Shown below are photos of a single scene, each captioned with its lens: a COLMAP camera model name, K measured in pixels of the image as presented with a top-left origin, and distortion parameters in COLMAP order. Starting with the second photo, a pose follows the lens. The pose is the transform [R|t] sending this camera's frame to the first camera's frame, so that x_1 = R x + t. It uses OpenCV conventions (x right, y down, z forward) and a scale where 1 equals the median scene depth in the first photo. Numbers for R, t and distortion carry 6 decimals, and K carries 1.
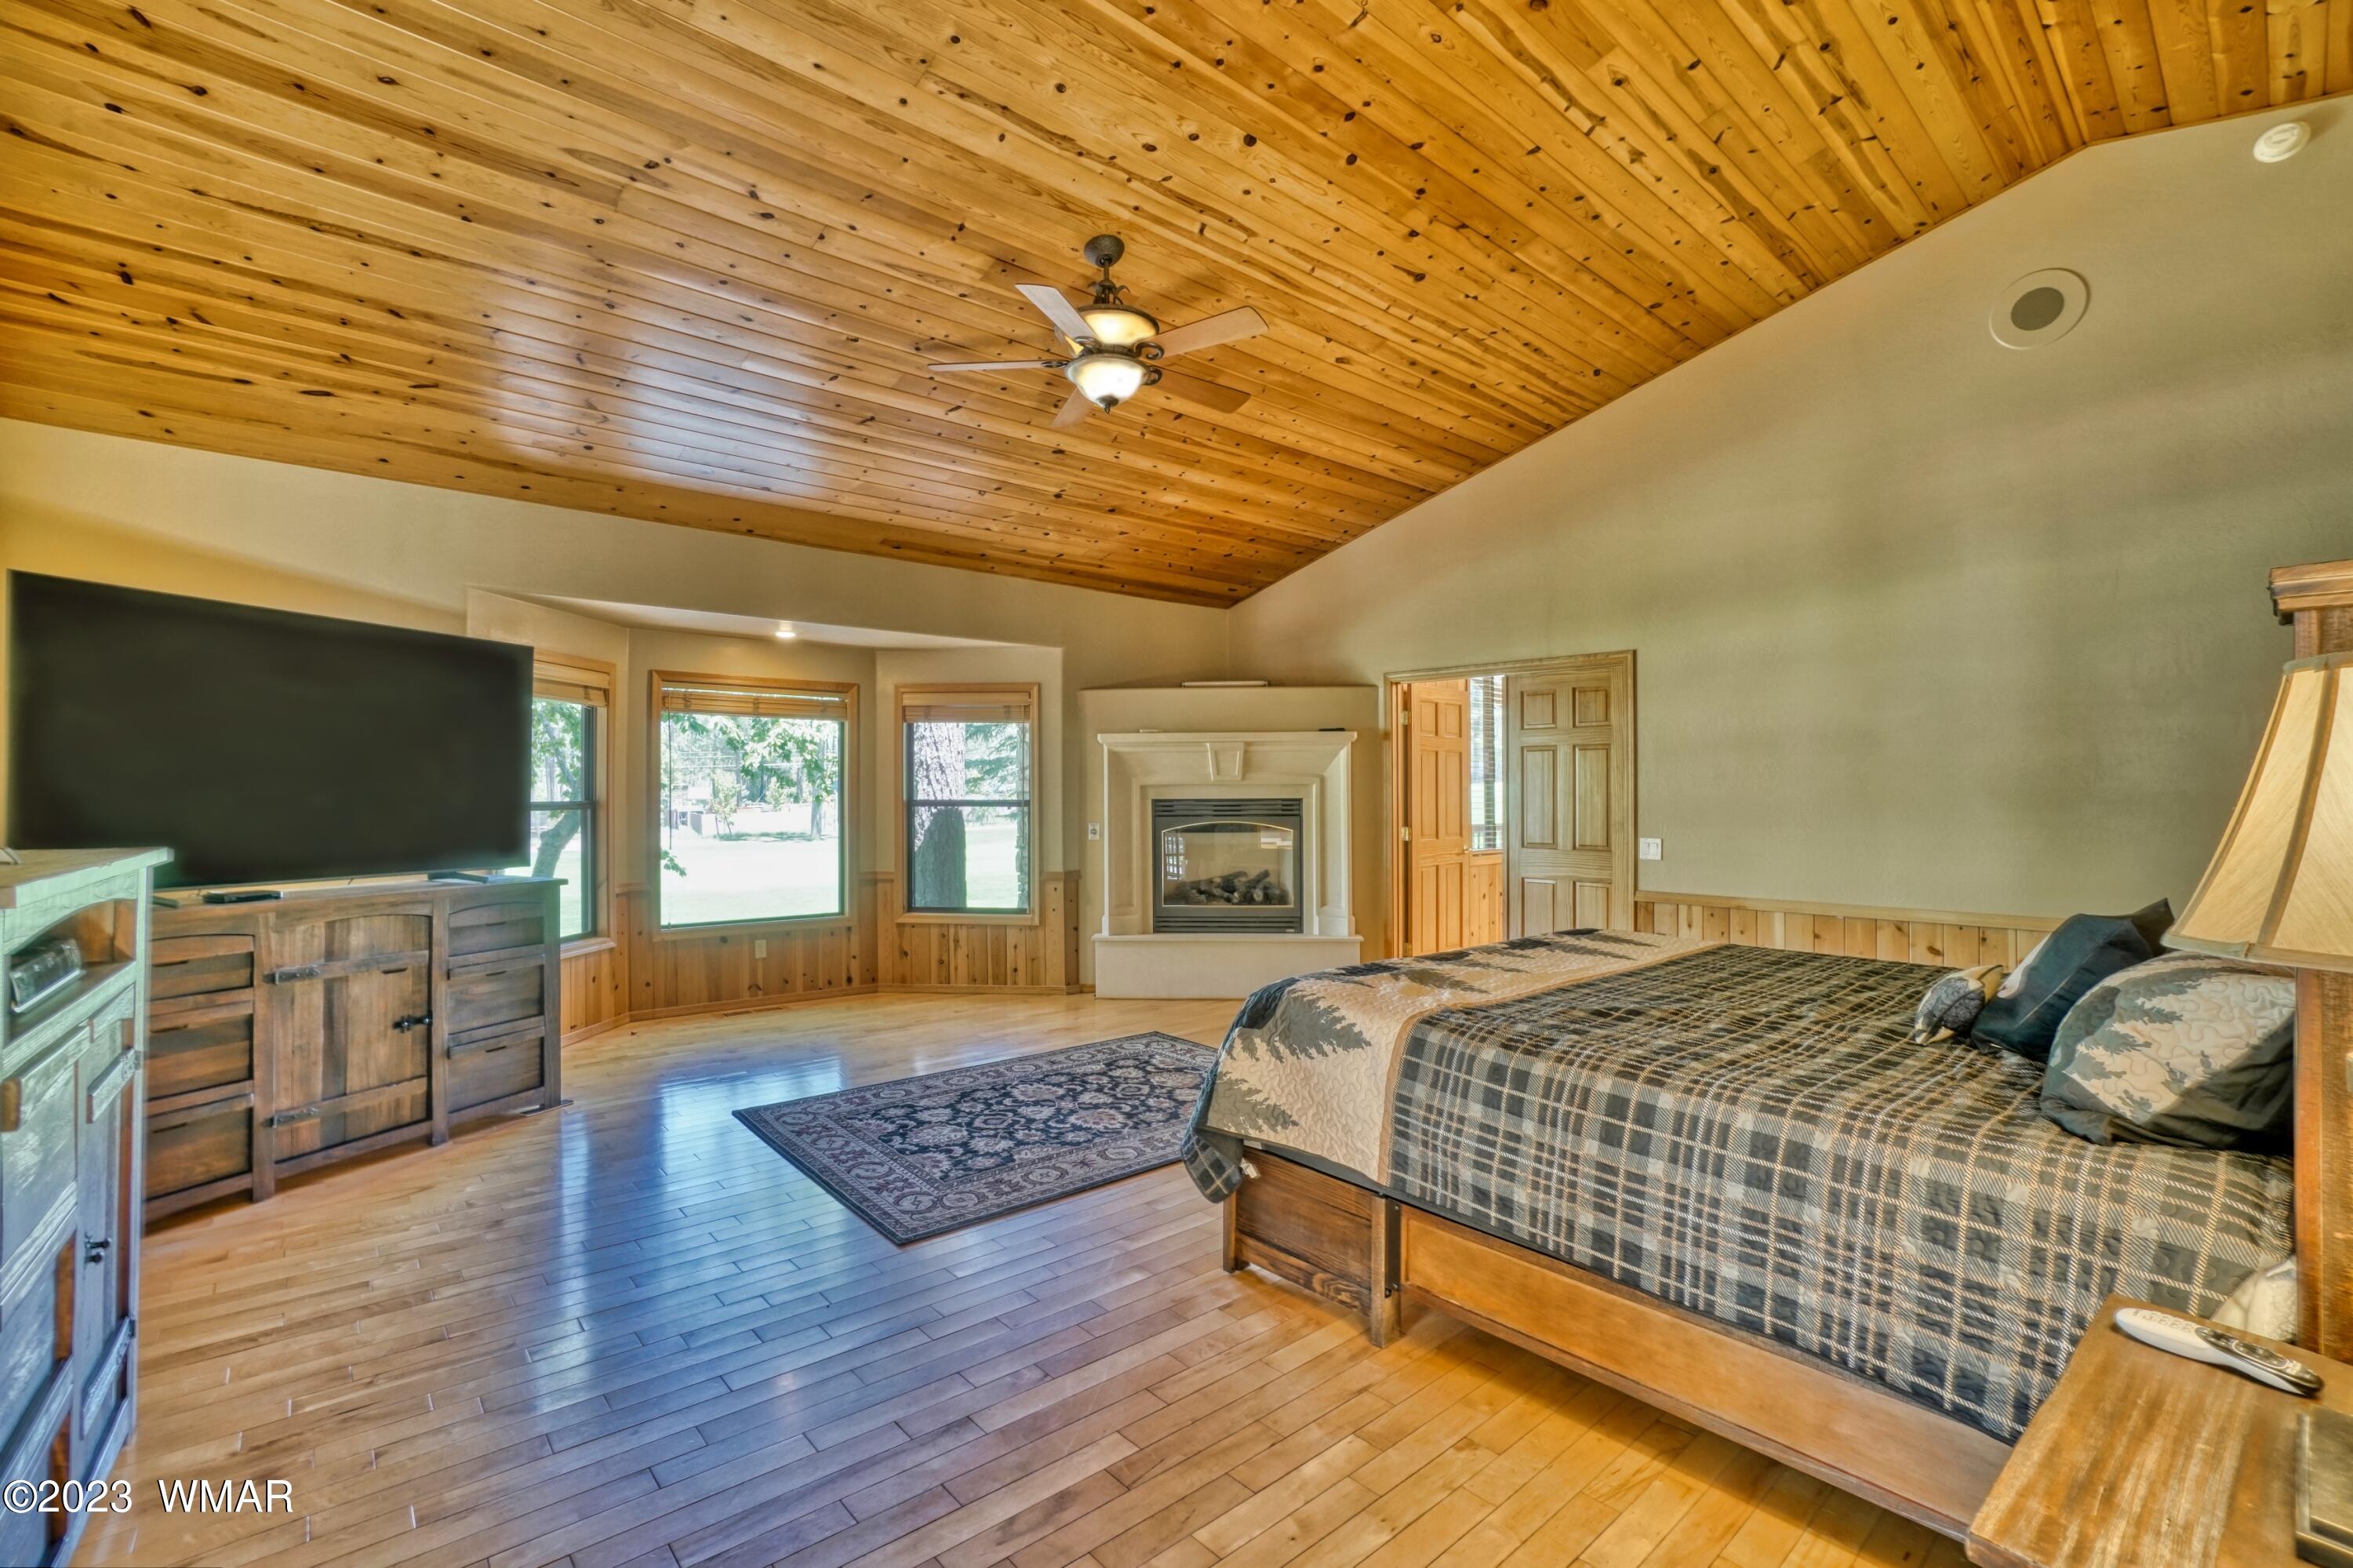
lens RADIAL K [[1036.3, 0, 1174.4], [0, 1036.3, 787.1], [0, 0, 1]] dist [-0.067559, 0.023971]
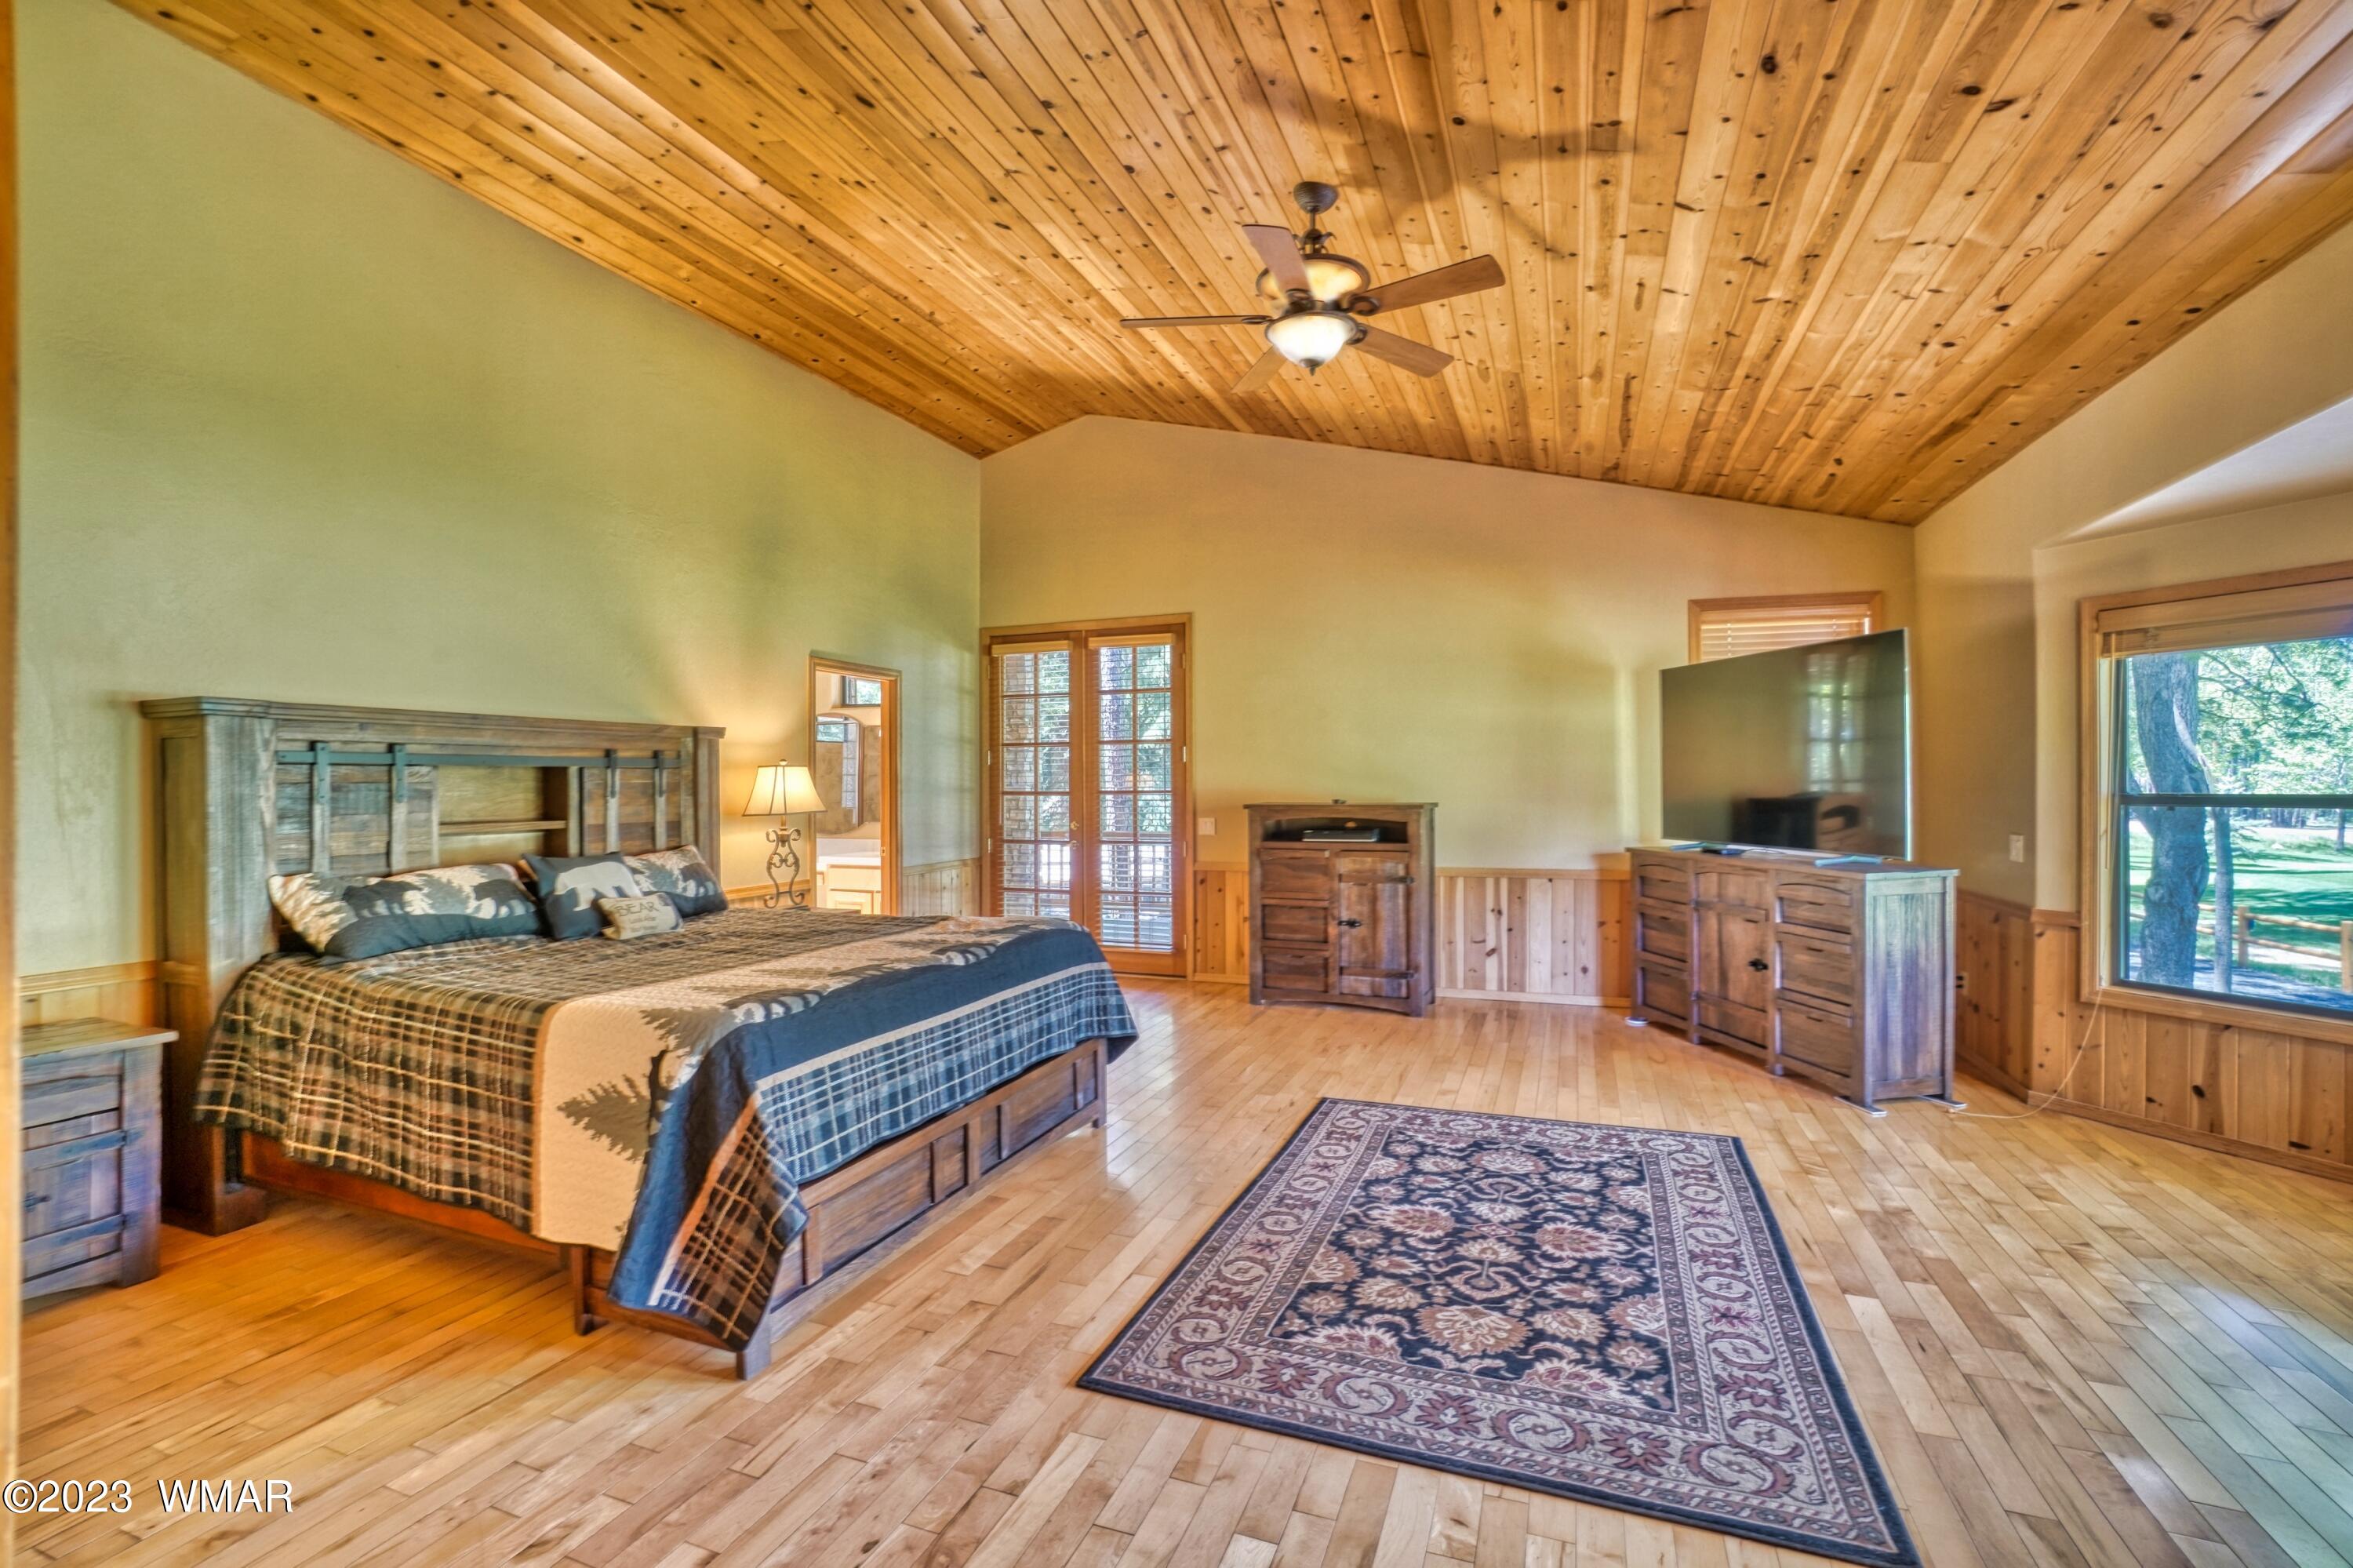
lens RADIAL K [[1036.3, 0, 1174.4], [0, 1036.3, 787.1], [0, 0, 1]] dist [-0.067559, 0.023971]
pose [[-0.891089, 0.013778, -0.453620, 0.415432], [0.019943, 0.999762, -0.008811, 0.004273], [0.453391, -0.016898, -0.891152, 1.562479]]
